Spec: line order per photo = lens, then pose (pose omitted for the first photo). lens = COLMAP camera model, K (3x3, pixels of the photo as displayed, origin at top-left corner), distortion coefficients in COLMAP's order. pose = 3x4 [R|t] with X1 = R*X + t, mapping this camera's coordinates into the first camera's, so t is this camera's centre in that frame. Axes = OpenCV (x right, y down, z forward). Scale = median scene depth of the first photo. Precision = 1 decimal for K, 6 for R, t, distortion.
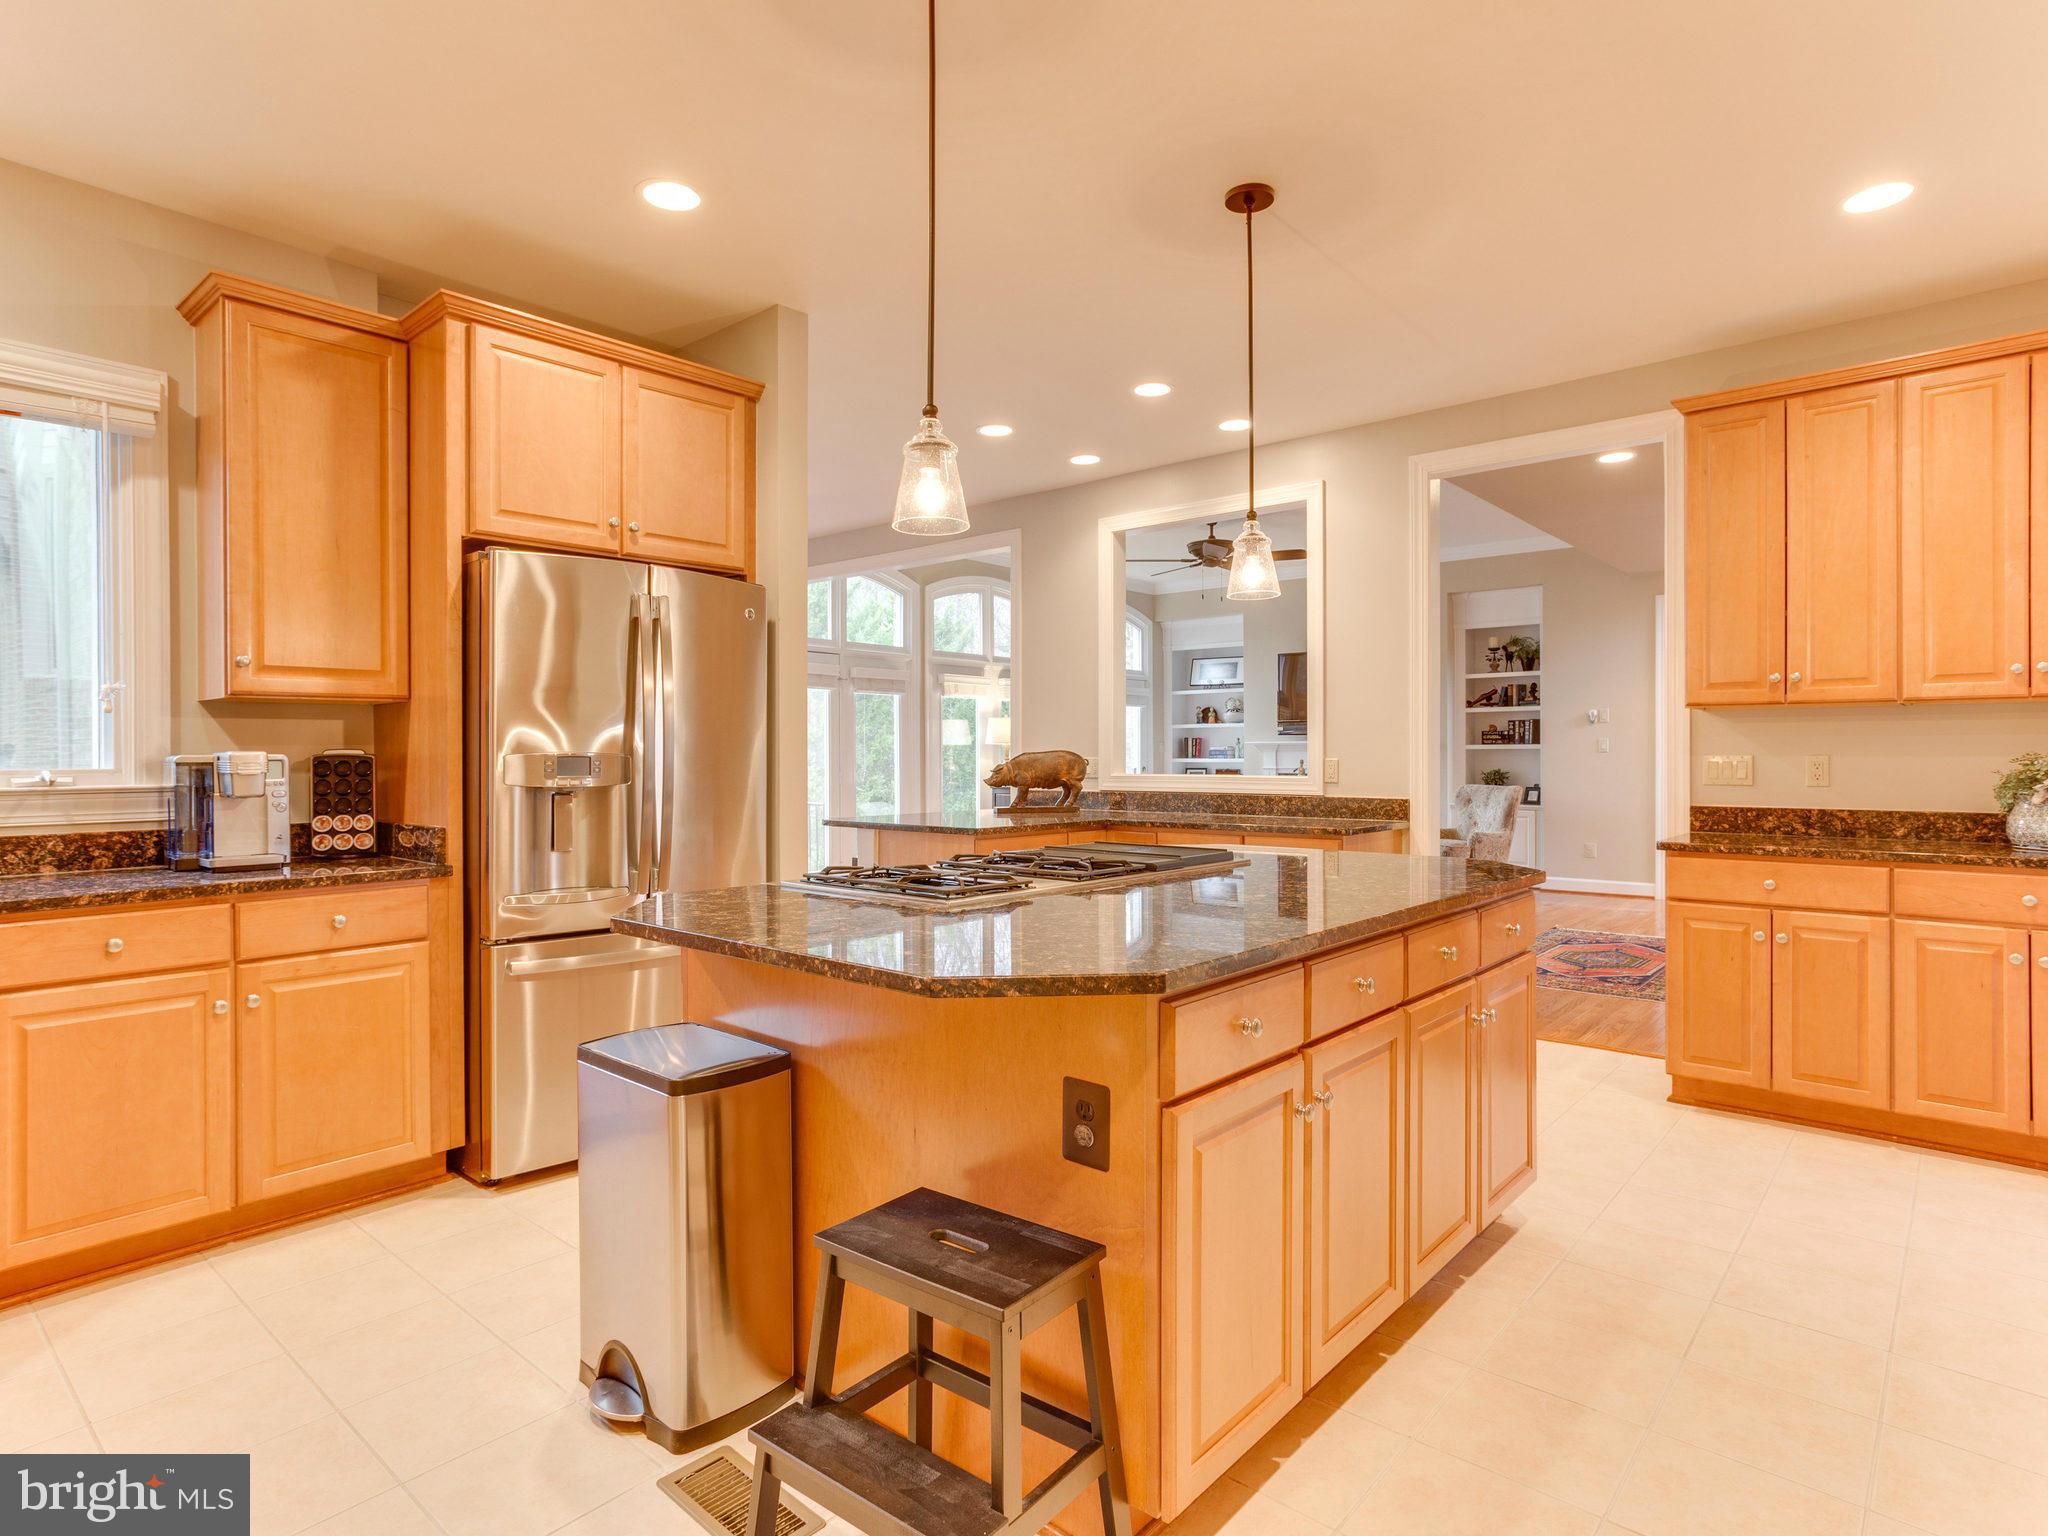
lens RADIAL K [[1120.8, 0, 1013.0], [0, 1120.8, 767.5], [0, 0, 1]] dist [-0.021500, 0.018117]
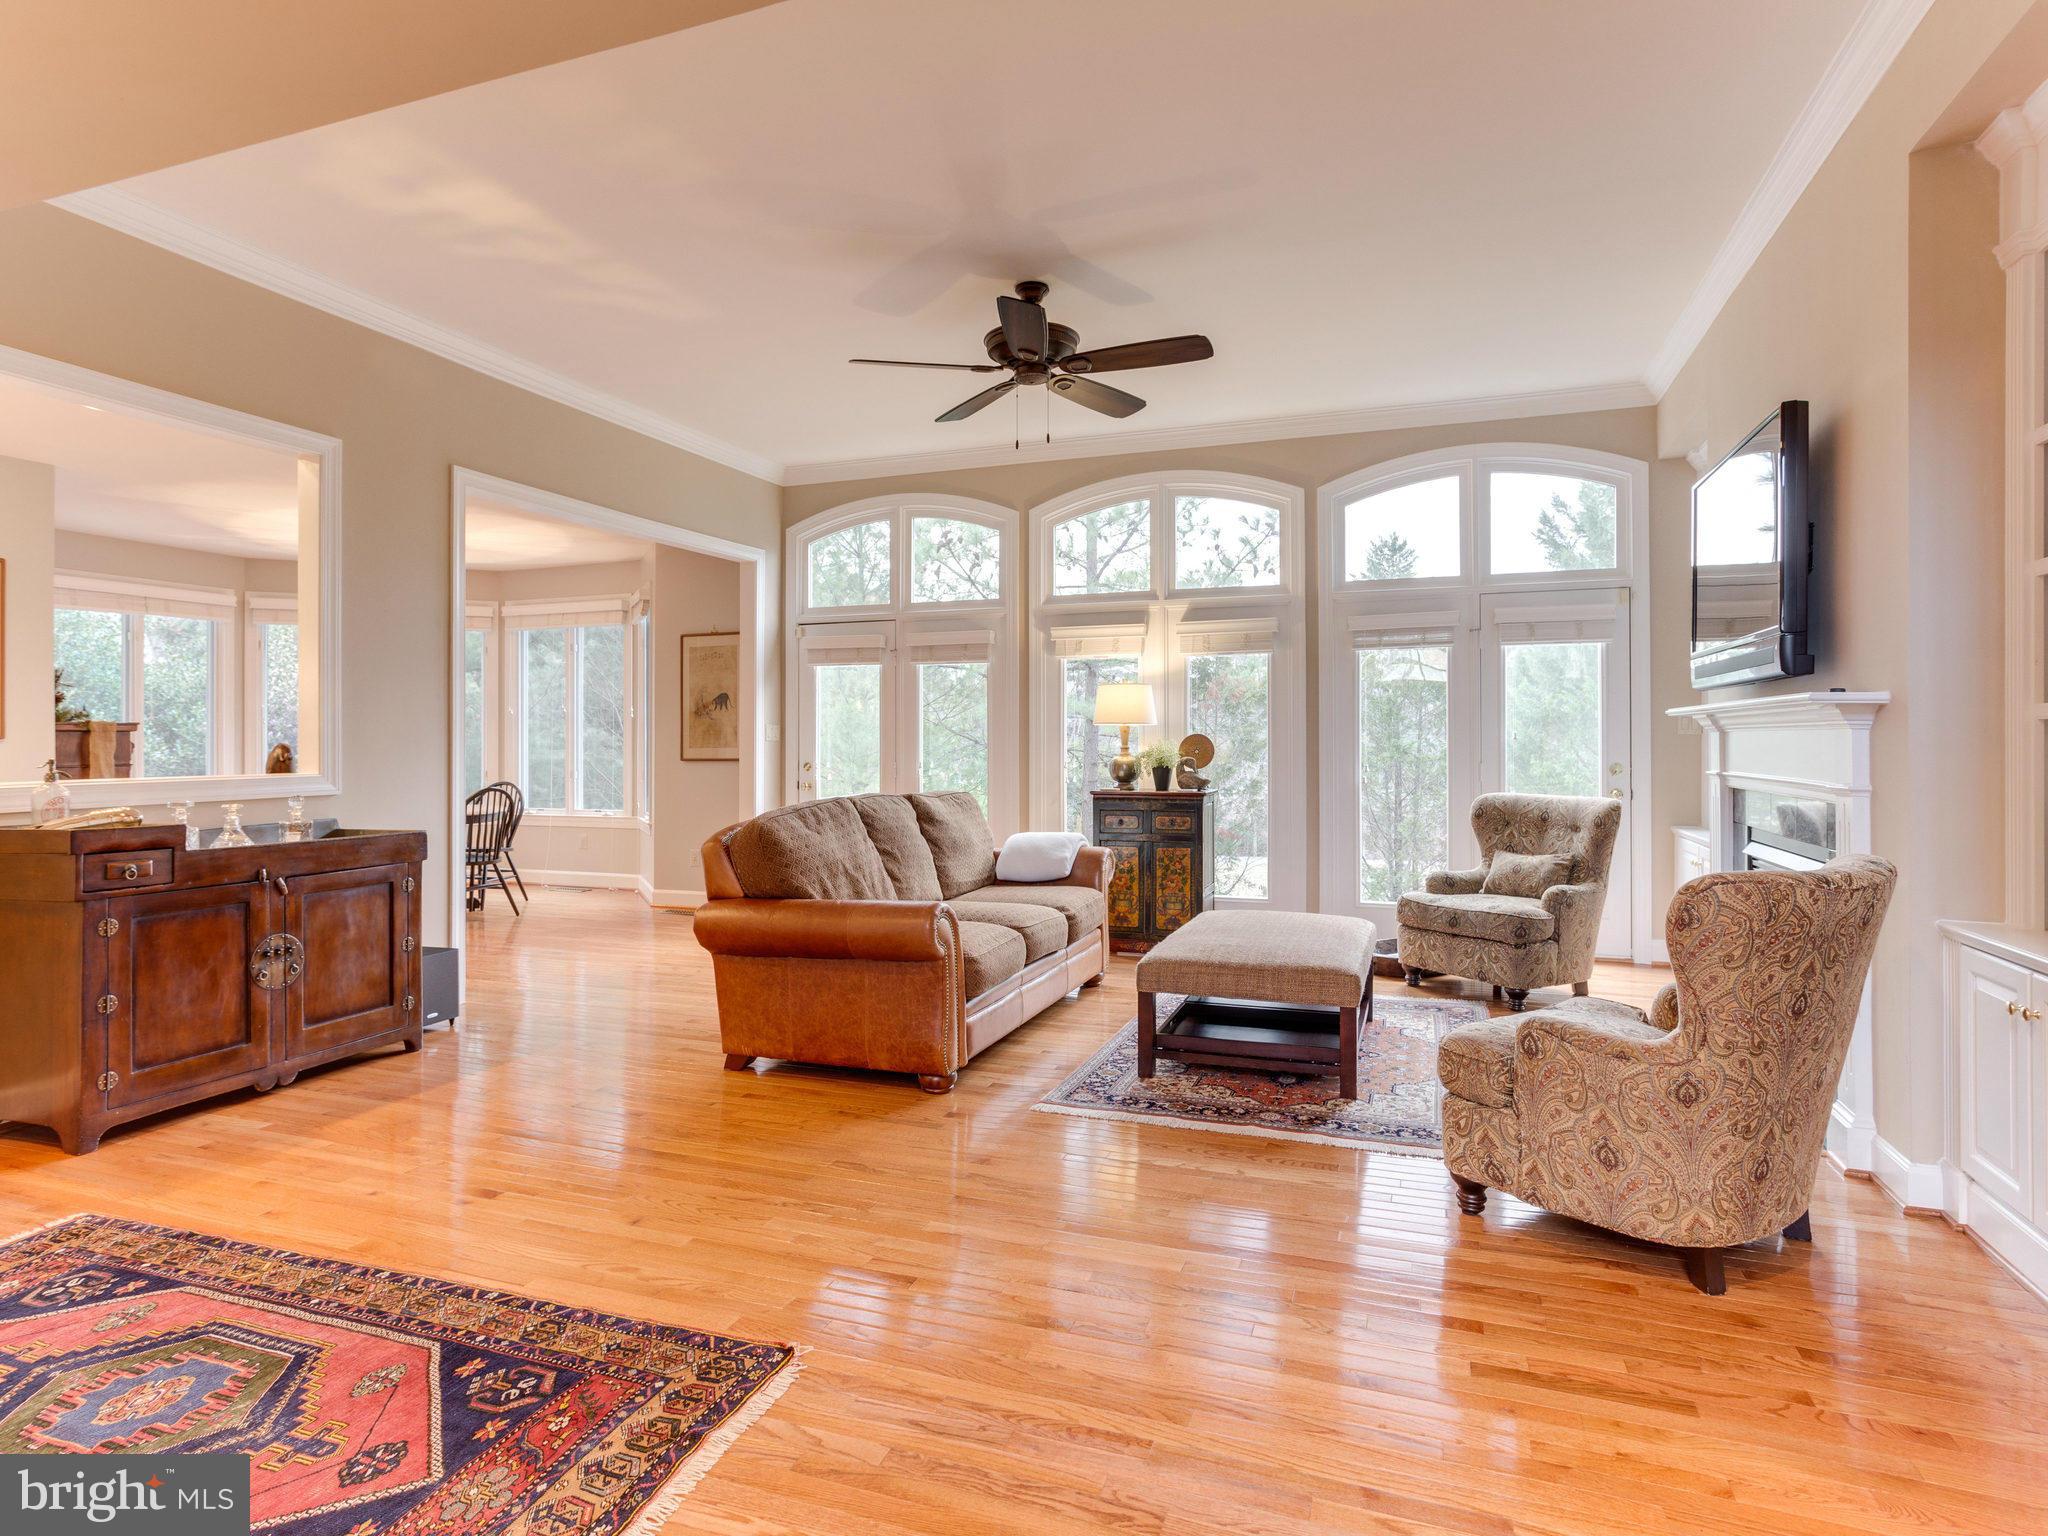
lens RADIAL K [[1120.8, 0, 1003.2], [0, 1120.8, 738.1], [0, 0, 1]] dist [-0.021500, 0.018117]
pose [[0.349262, -0.002324, -0.937022, 0.568124], [-0.005525, 0.999974, -0.004540, -0.009994], [0.937009, 0.006763, 0.349240, 0.694416]]
